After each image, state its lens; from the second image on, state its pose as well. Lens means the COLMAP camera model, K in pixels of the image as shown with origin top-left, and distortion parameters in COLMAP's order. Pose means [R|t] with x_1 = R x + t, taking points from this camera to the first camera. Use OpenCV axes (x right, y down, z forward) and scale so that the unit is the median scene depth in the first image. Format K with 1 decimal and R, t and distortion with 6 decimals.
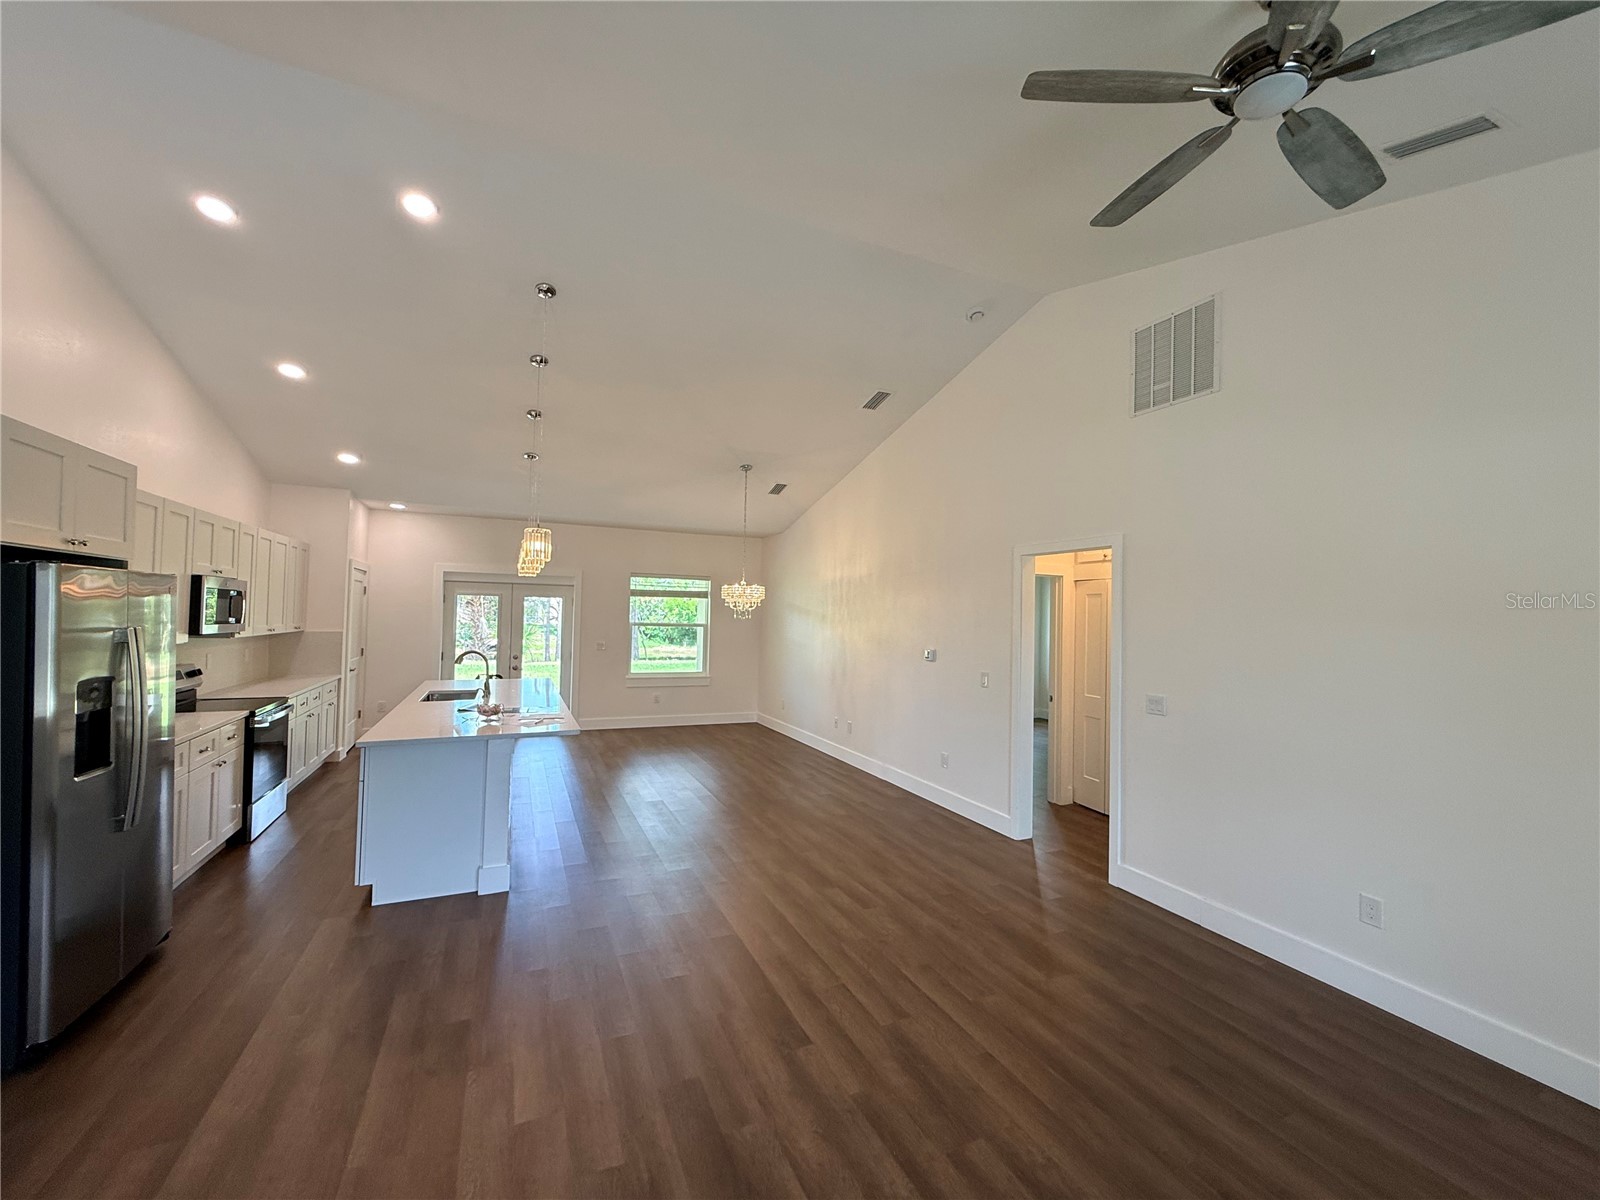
lens RADIAL K [[639.0, 0, 796.0], [0, 639.0, 600.9], [0, 0, 1]] dist [-0.000320, 0.000686]
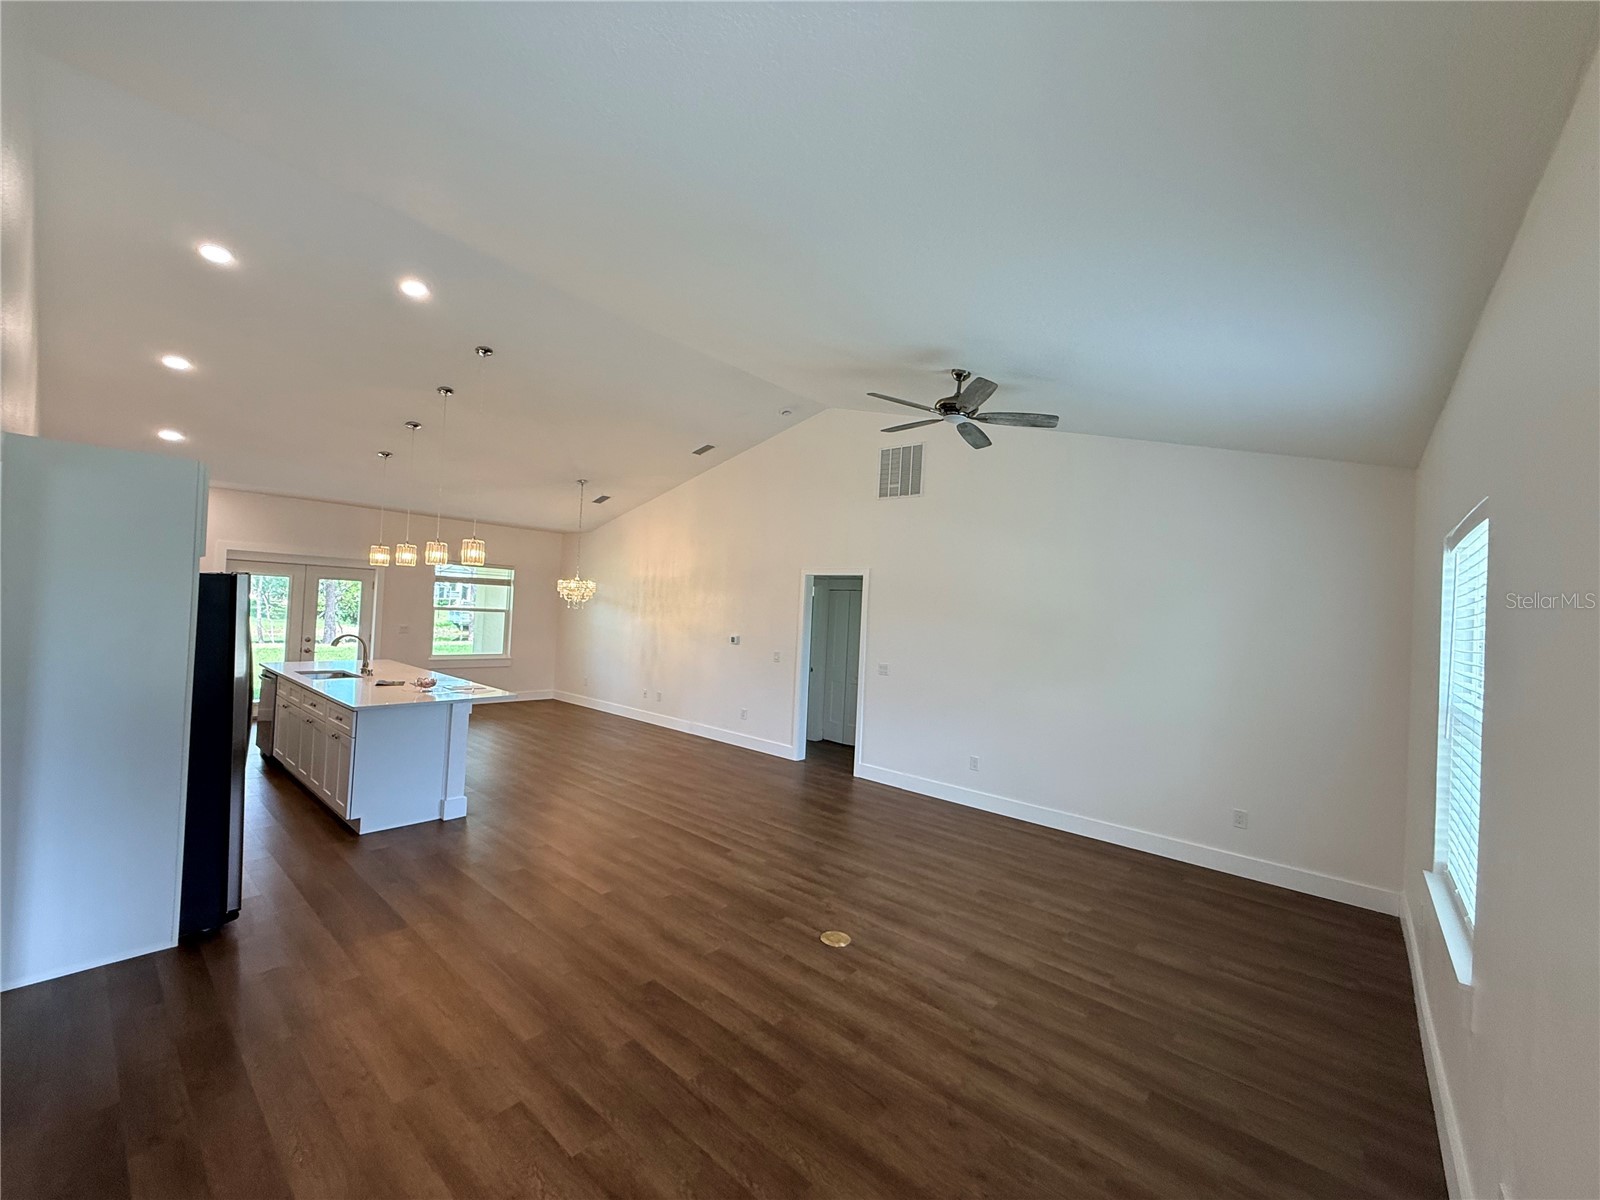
lens RADIAL K [[639.0, 0, 795.2], [0, 639.0, 603.1], [0, 0, 1]] dist [-0.000320, 0.000686]
pose [[0.906365, 0.027966, 0.421569, -0.234205], [-0.040518, 0.998961, 0.020844, -0.026057], [-0.420548, -0.035974, 0.906557, -0.279470]]
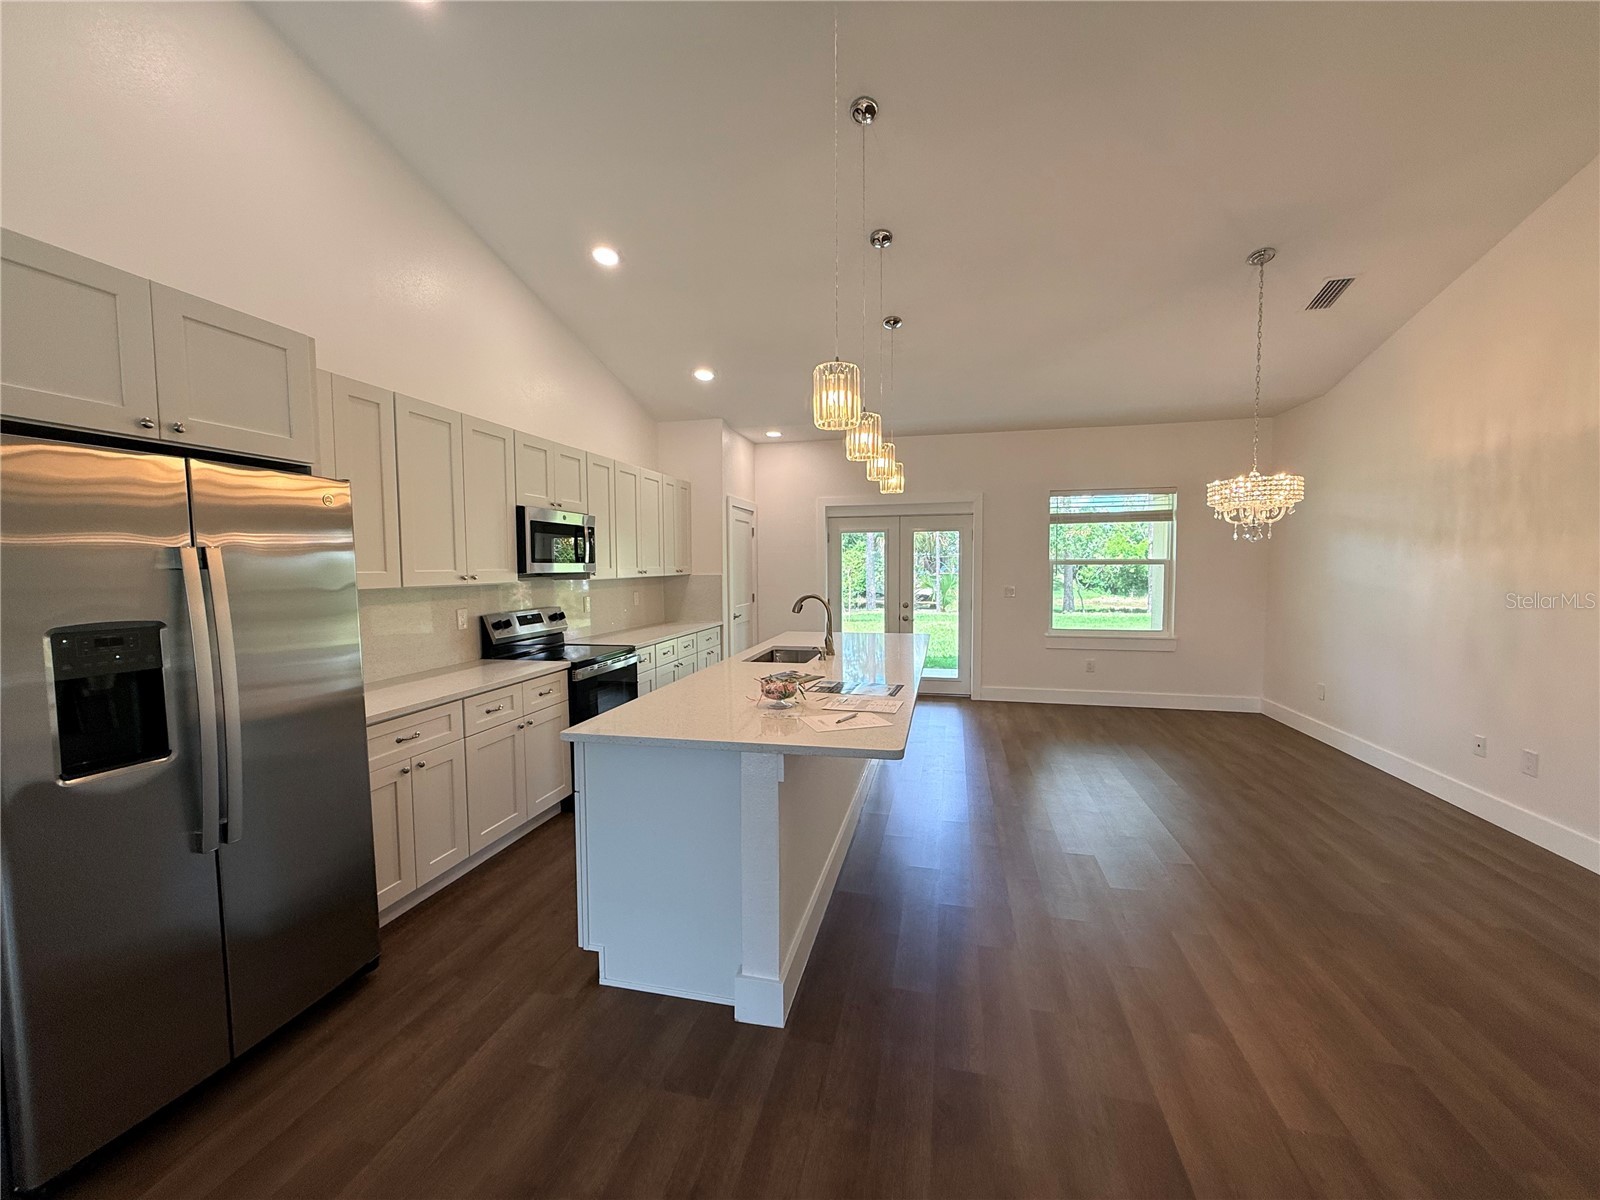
lens RADIAL K [[639.0, 0, 797.4], [0, 639.0, 599.8], [0, 0, 1]] dist [-0.000320, 0.000686]
pose [[0.793872, 0.006973, -0.608045, -0.064954], [0.038681, 0.997330, 0.061940, 0.032742], [0.606854, -0.072692, 0.791482, 0.351774]]
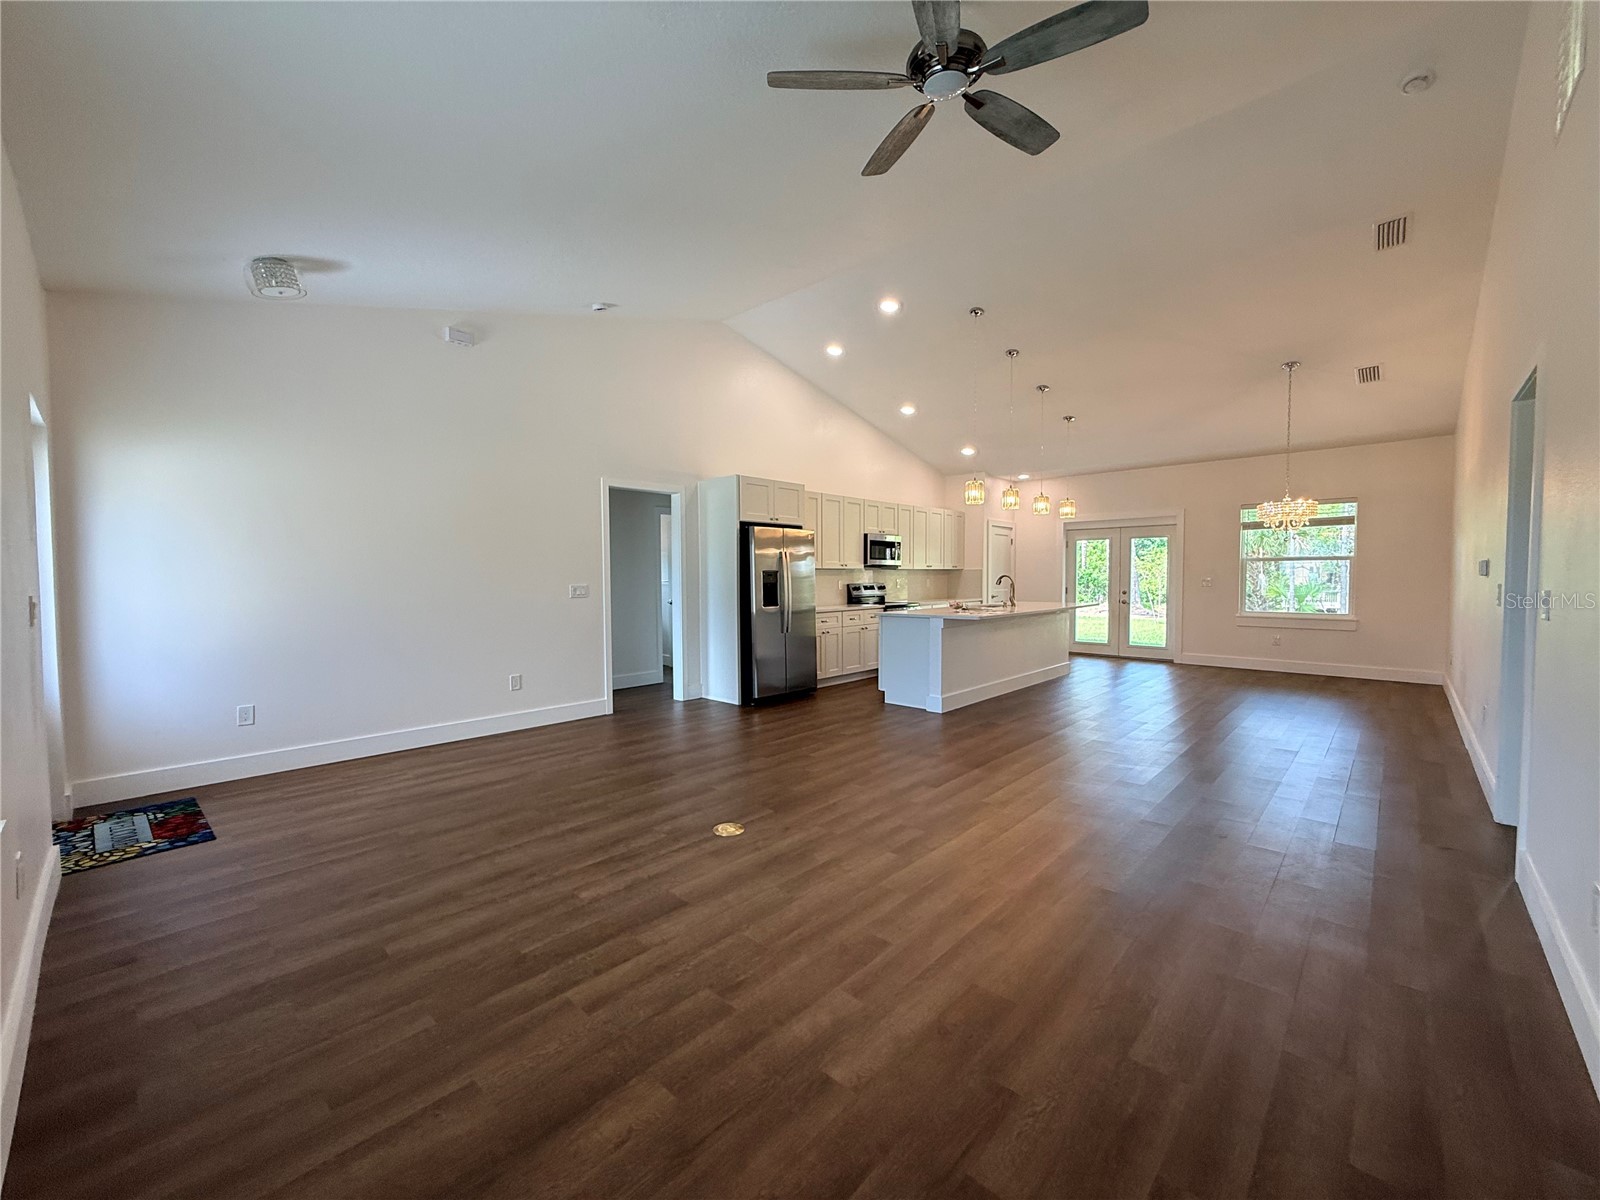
lens RADIAL K [[639.0, 0, 796.9], [0, 639.0, 602.9], [0, 0, 1]] dist [-0.000320, 0.000686]
pose [[0.383819, 0.015230, -0.923283, 0.514366], [0.035532, 0.998880, 0.031248, 0.067972], [0.922724, -0.044800, 0.382848, 0.040372]]
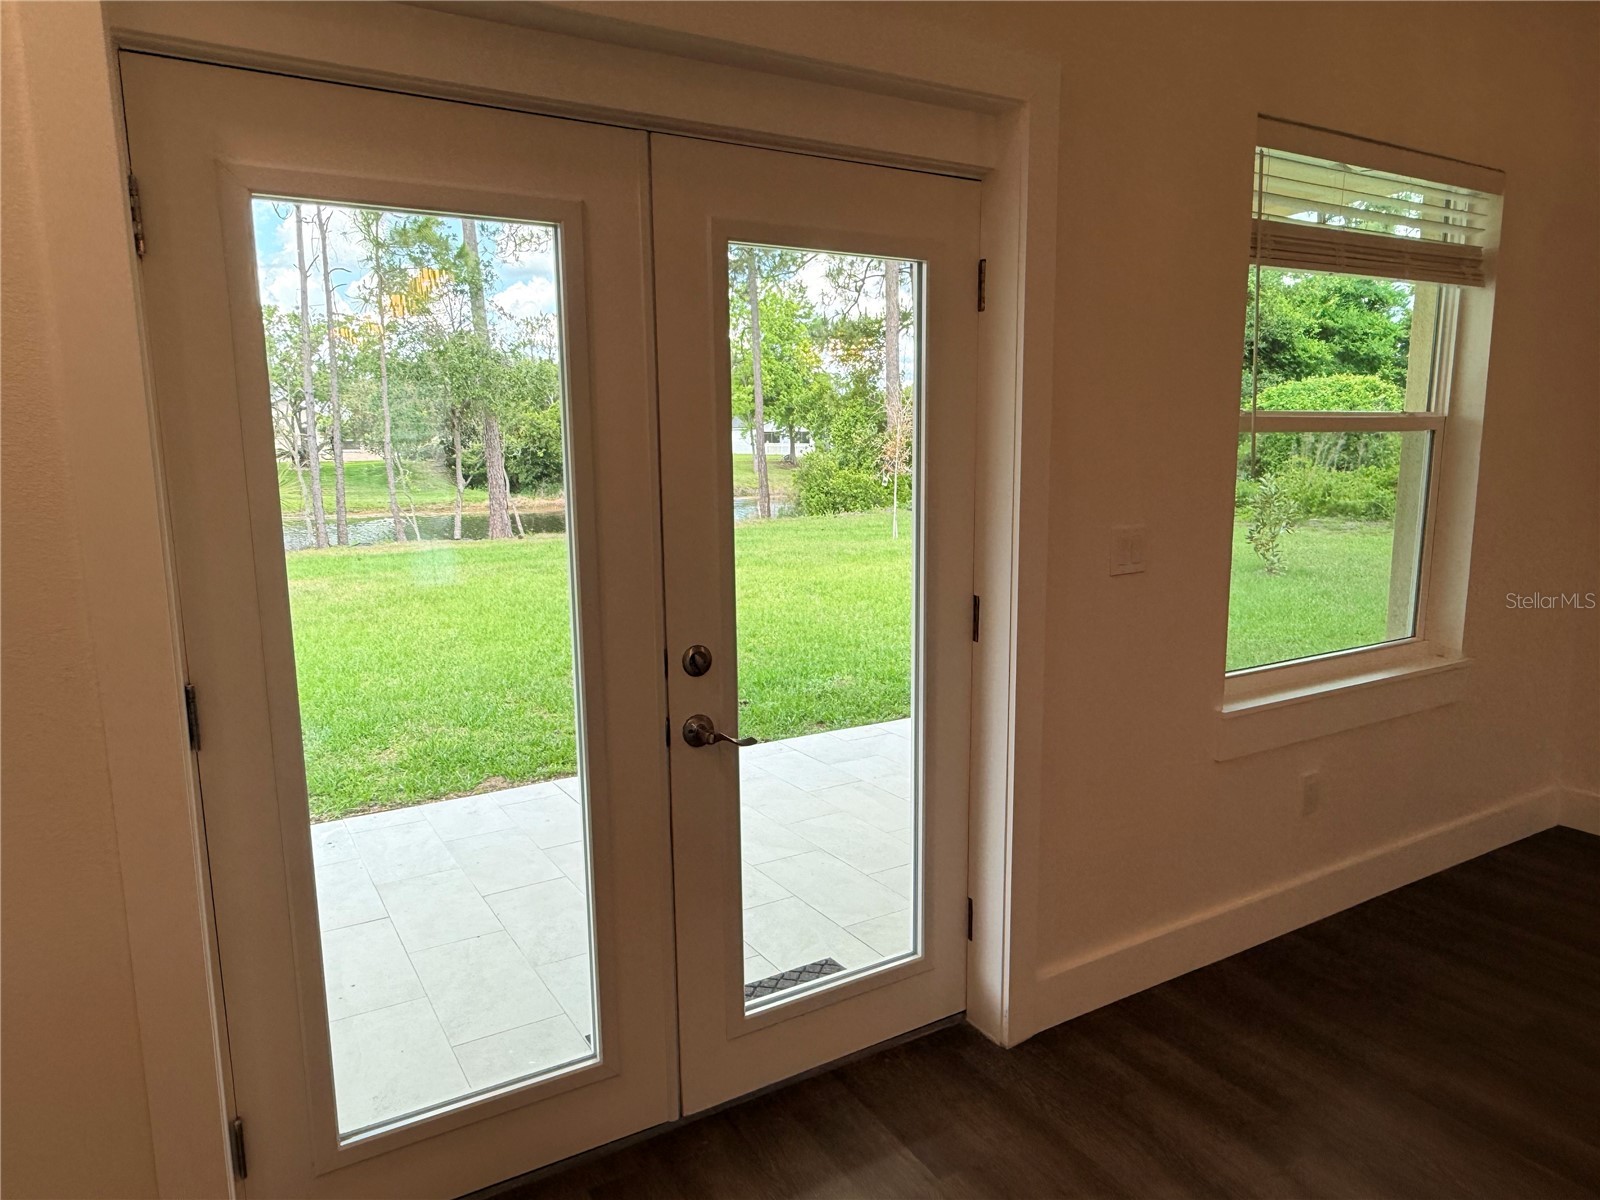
lens RADIAL K [[1010.4, 0, 792.3], [0, 1010.4, 604.2], [0, 0, 1]] dist [-0.015945, 0.017617]
pose [[0.993851, -0.049096, 0.099242, -0.588928], [0.029788, 0.981831, 0.187407, 0.042678], [-0.106640, -0.183298, 0.977256, 1.032327]]
